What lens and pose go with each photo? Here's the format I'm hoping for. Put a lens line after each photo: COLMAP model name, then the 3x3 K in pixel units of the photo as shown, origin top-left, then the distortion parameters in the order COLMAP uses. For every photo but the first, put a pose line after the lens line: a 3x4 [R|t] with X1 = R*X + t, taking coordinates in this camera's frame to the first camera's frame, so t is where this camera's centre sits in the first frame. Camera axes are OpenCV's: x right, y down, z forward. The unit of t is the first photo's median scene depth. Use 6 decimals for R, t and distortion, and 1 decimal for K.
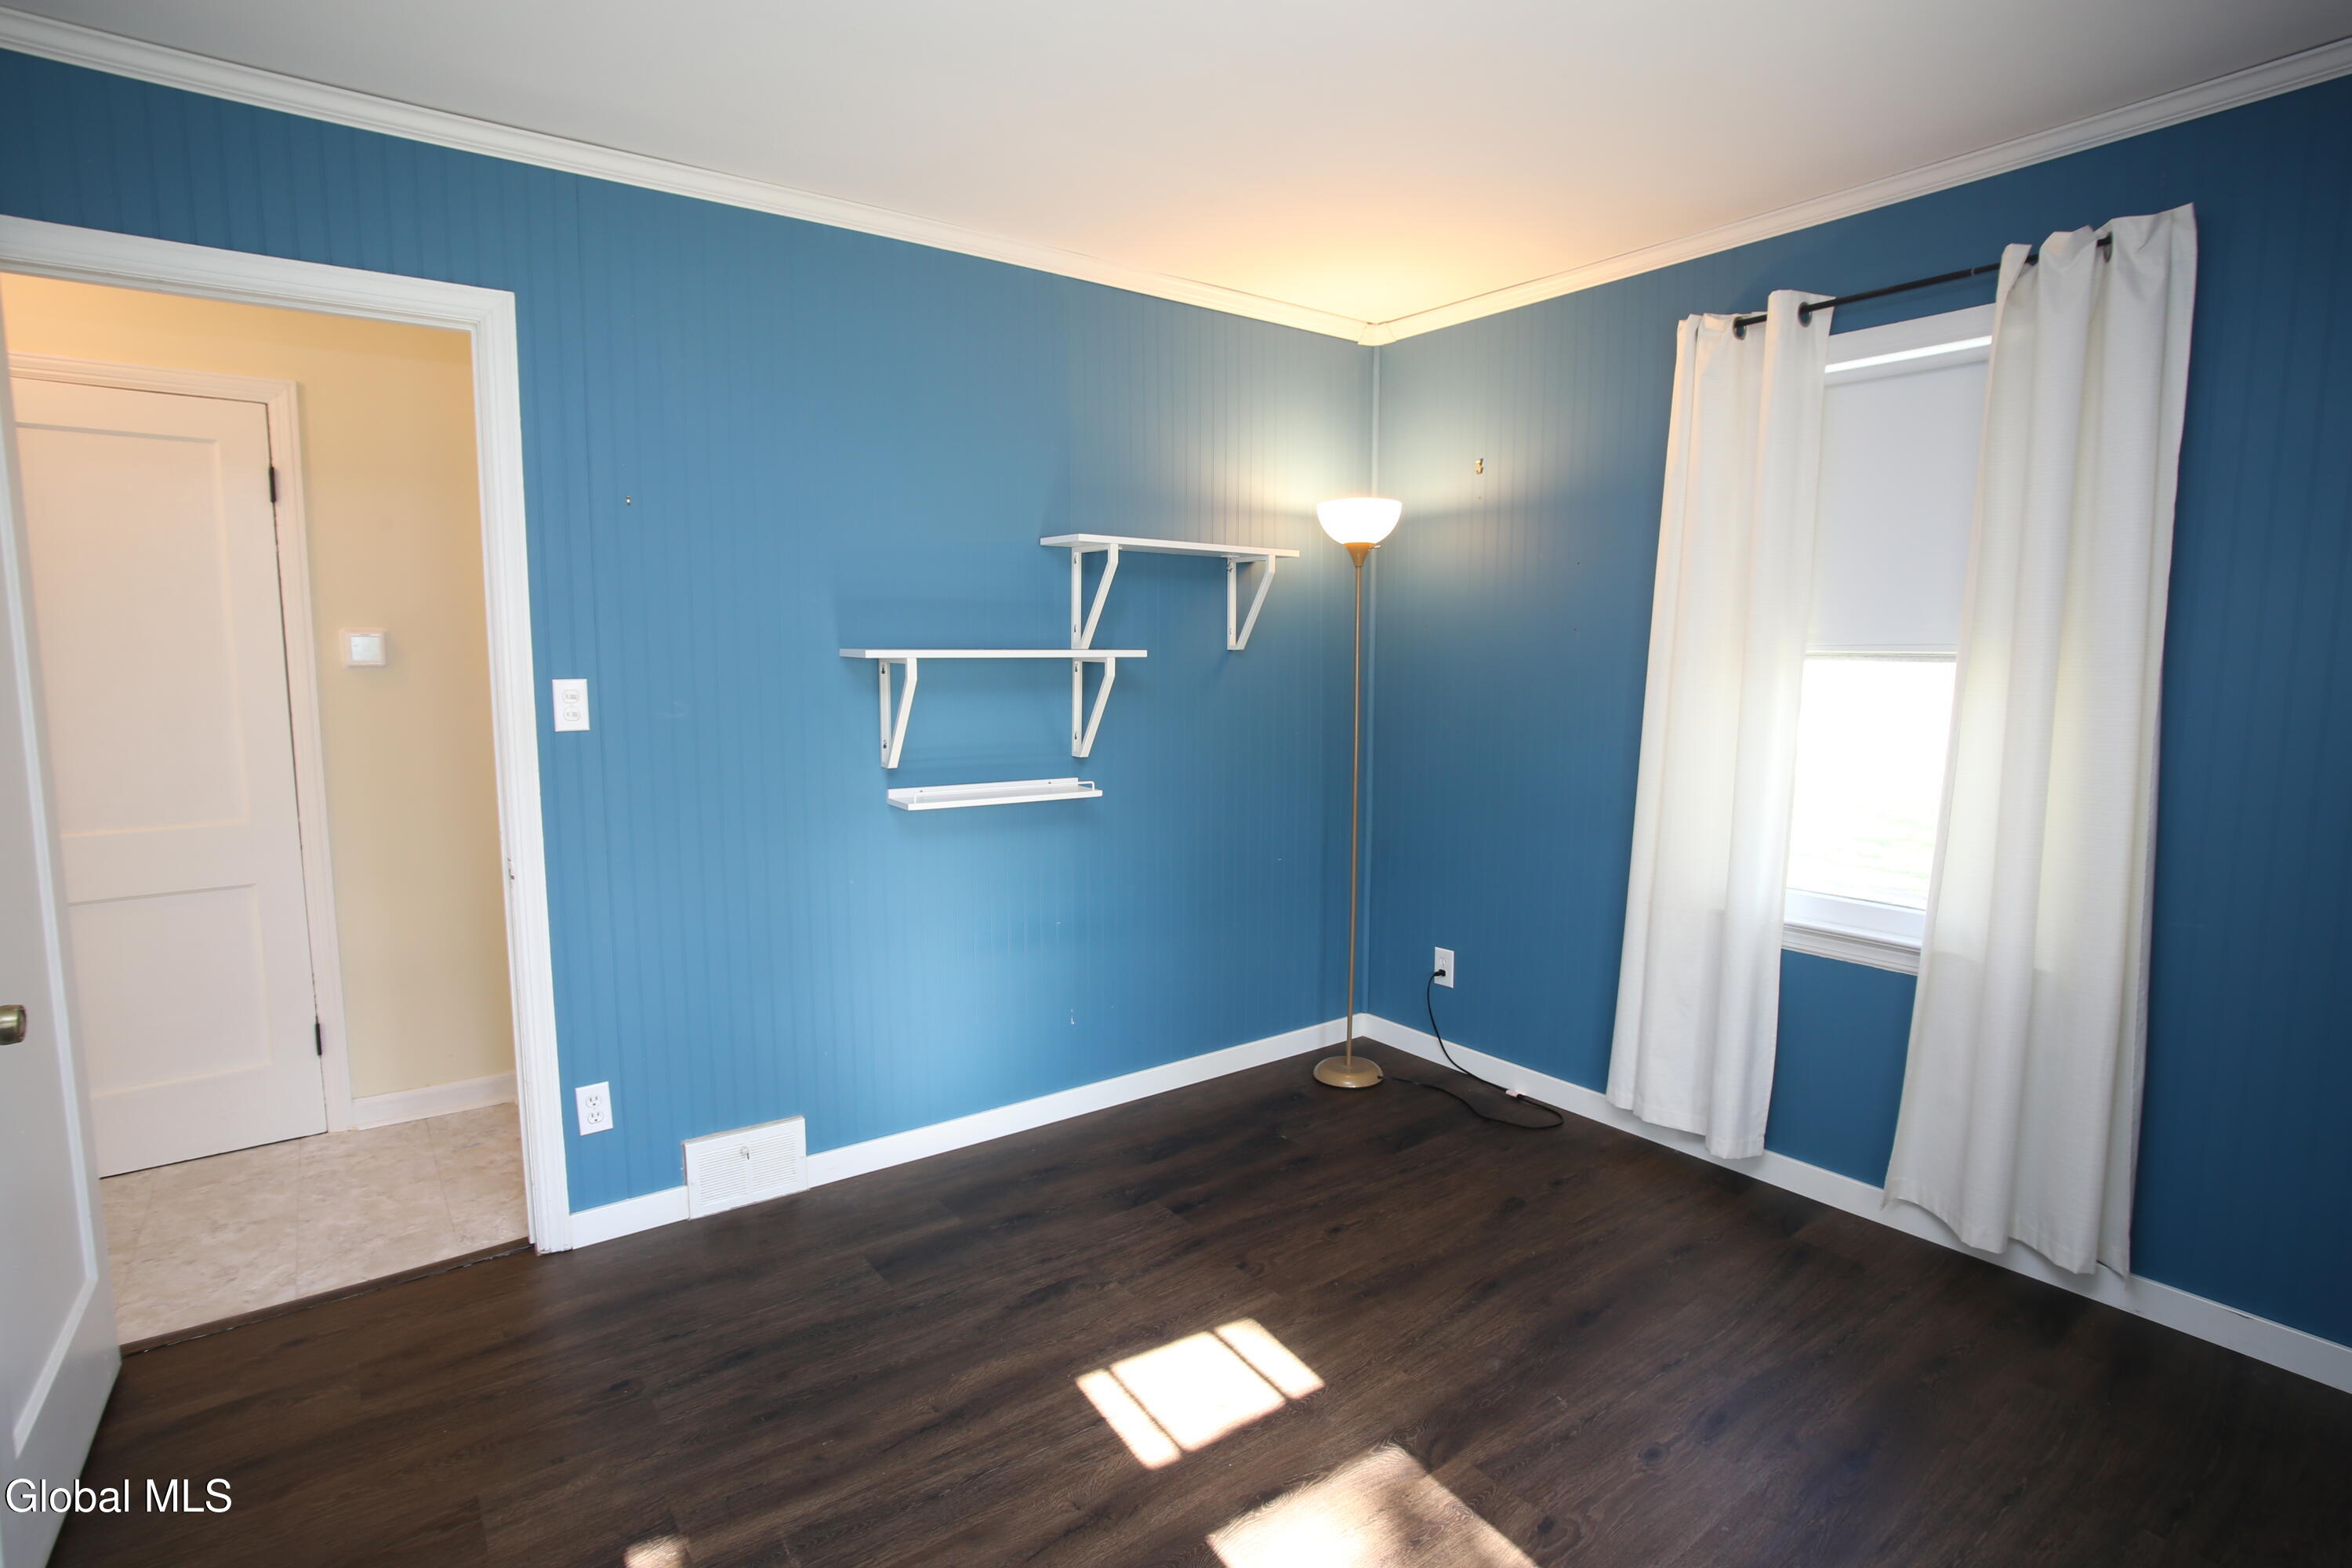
lens RADIAL K [[1151.1, 0, 1170.3], [0, 1151.1, 781.5], [0, 0, 1]] dist [-0.057166, 0.021980]
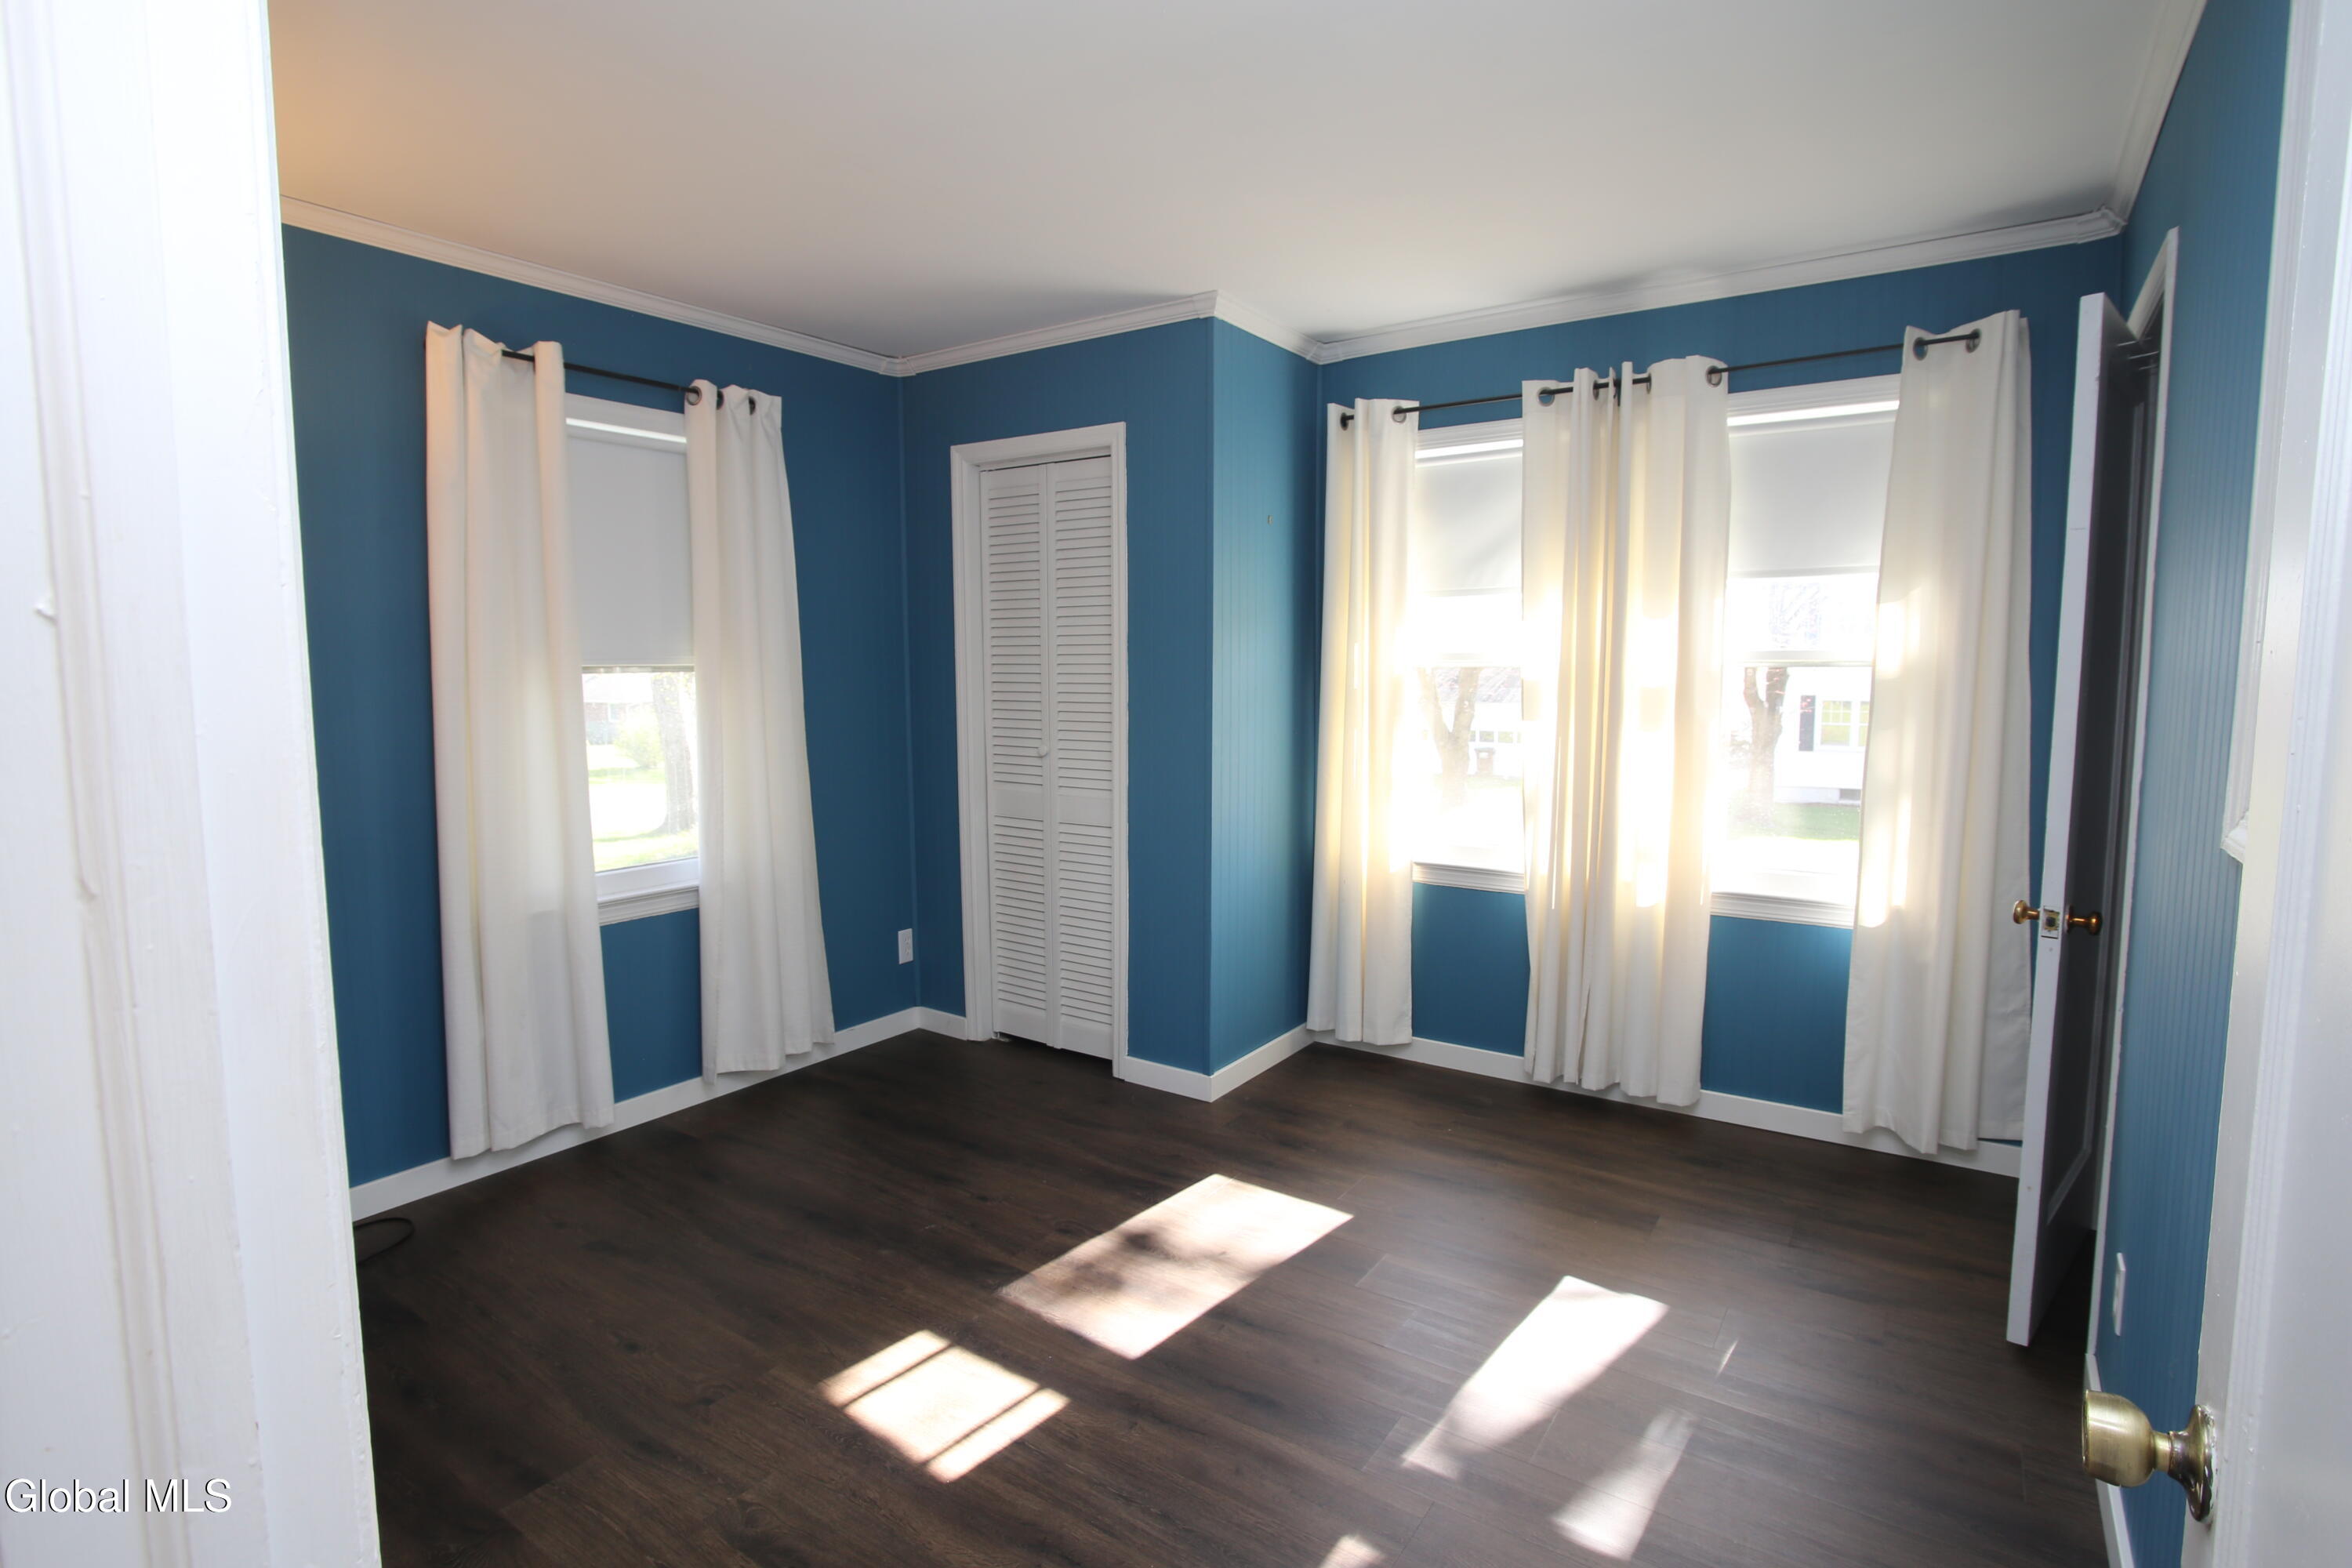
lens RADIAL K [[1151.1, 0, 1173.8], [0, 1151.1, 783.4], [0, 0, 1]] dist [-0.057166, 0.021980]
pose [[-0.321323, -0.096777, 0.942011, -0.819355], [0.109982, 0.984219, 0.138628, -0.102490], [-0.940561, 0.148148, -0.305609, 0.907791]]
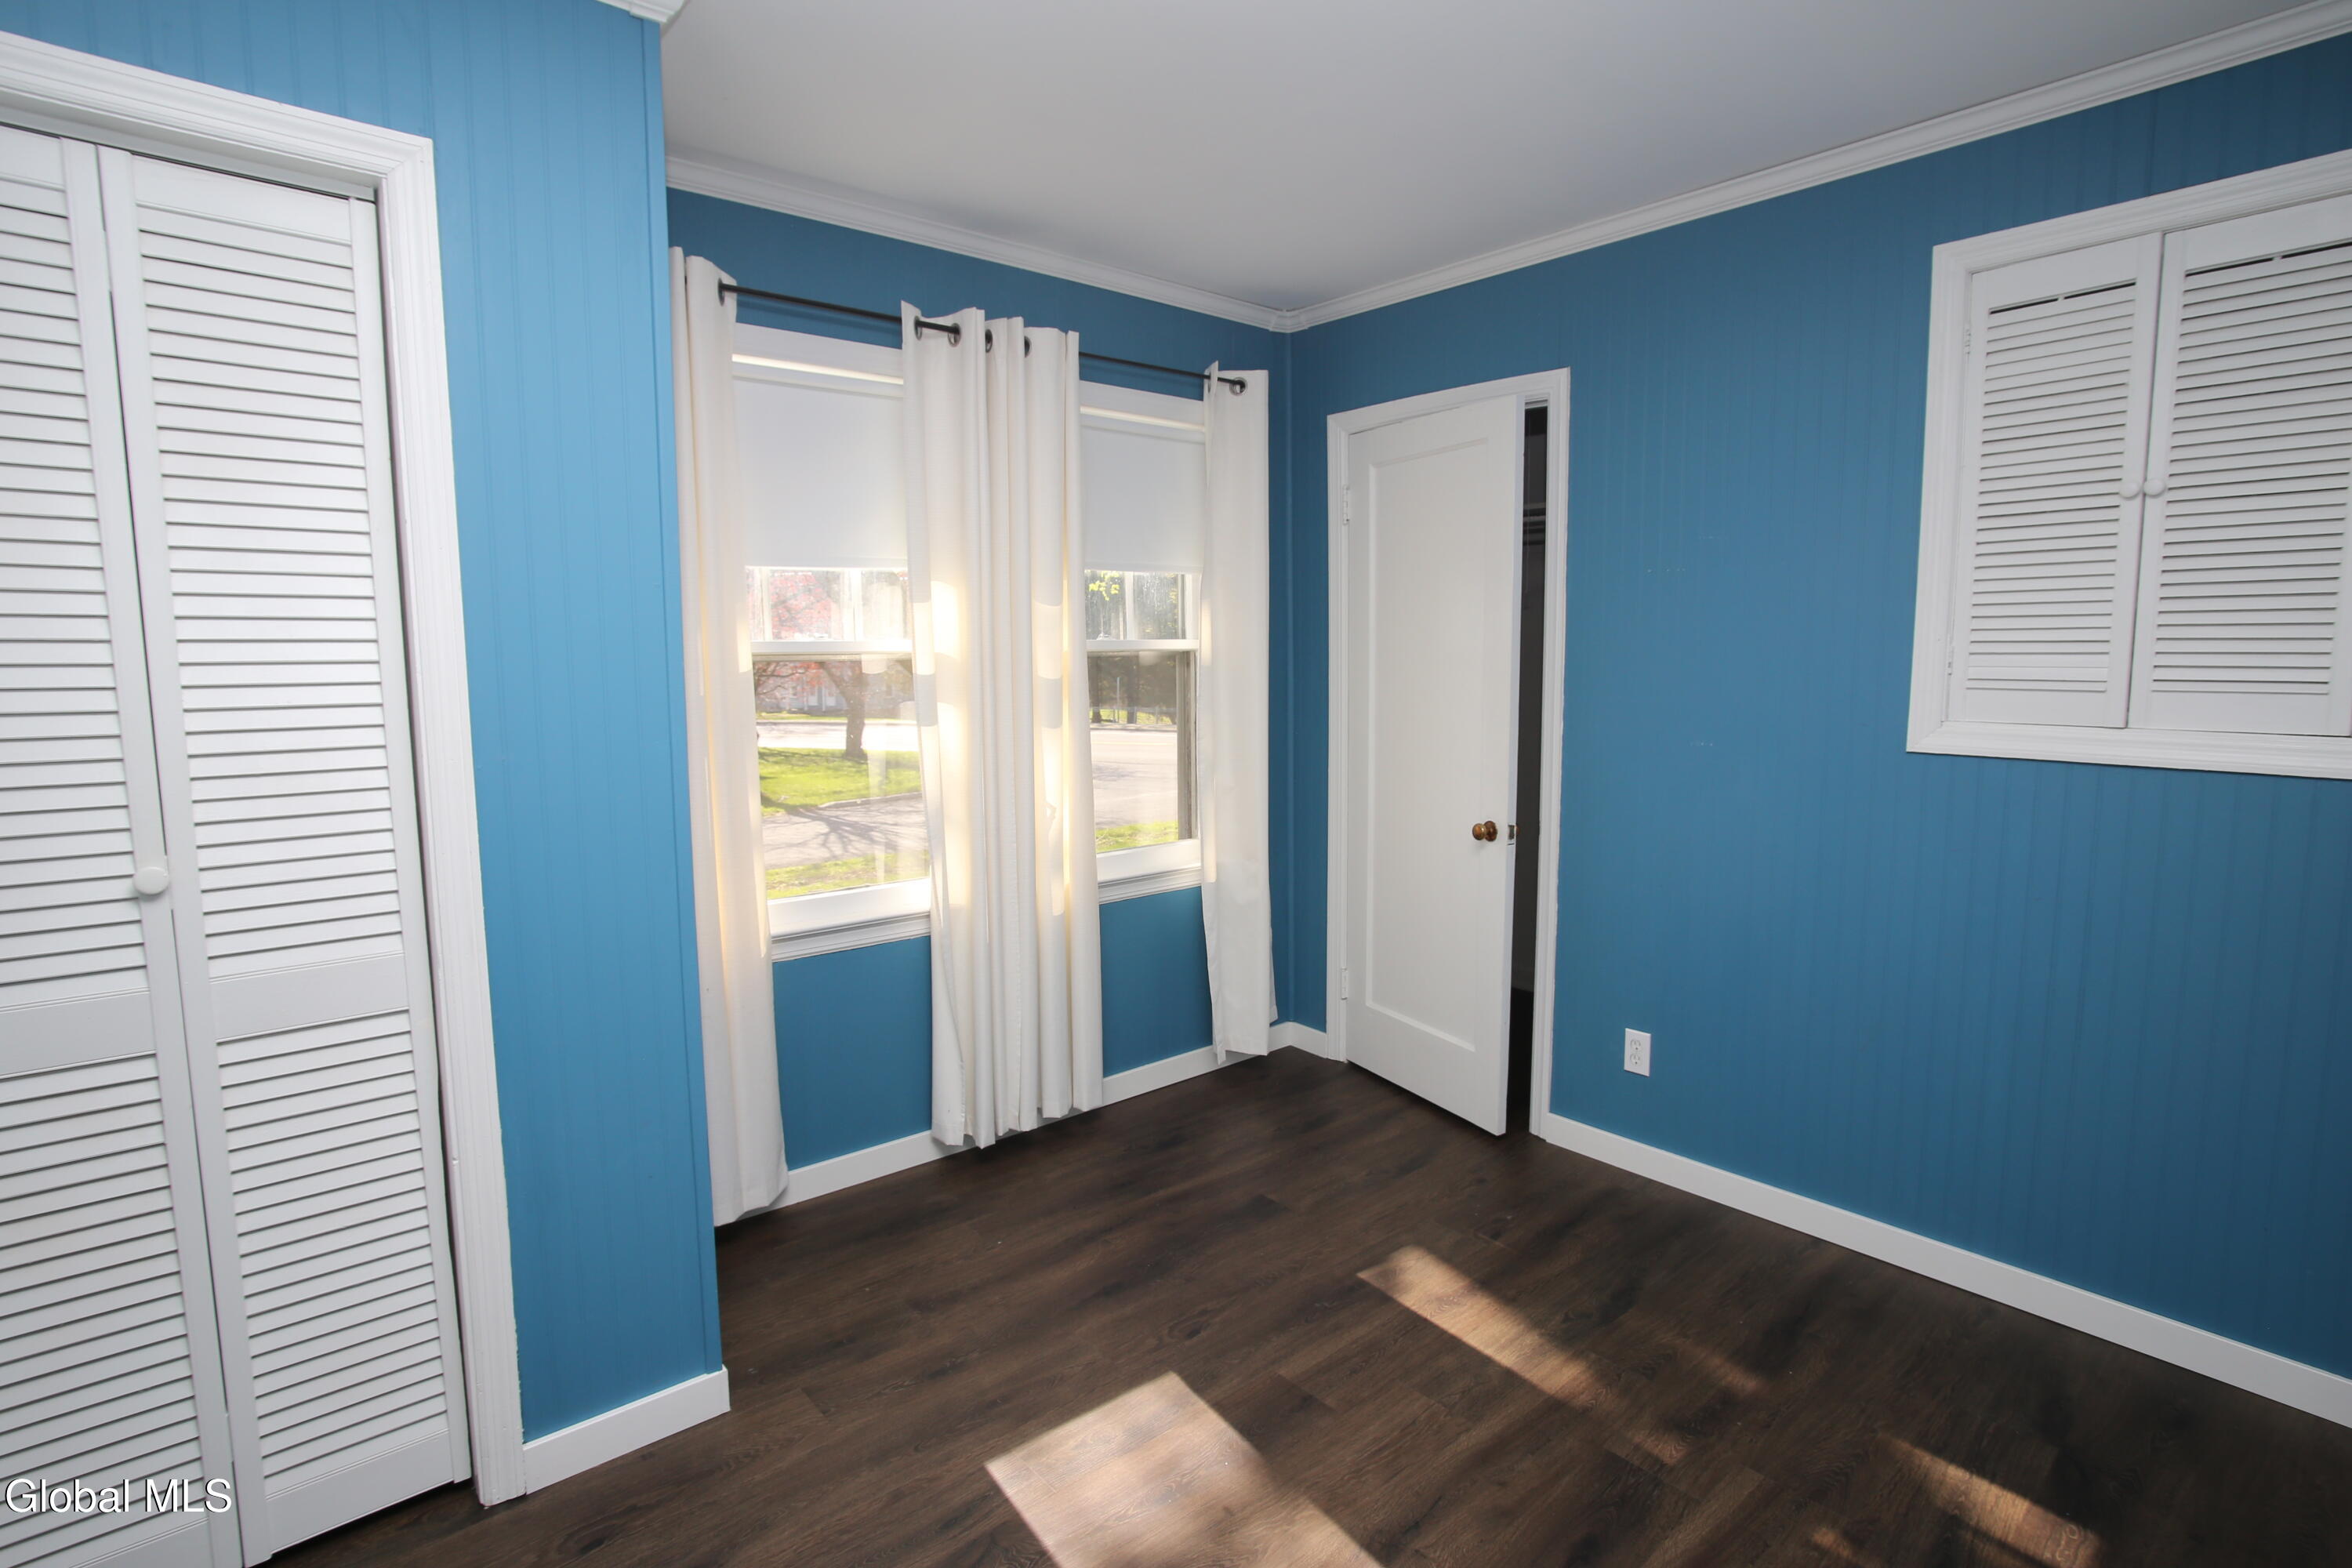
lens RADIAL K [[1151.1, 0, 1179.0], [0, 1151.1, 781.2], [0, 0, 1]] dist [-0.057166, 0.021980]
pose [[-0.997692, 0.012427, -0.066754, 0.227910], [-0.002788, 0.974783, 0.223139, -0.138620], [0.067843, 0.222810, -0.972498, 1.213241]]
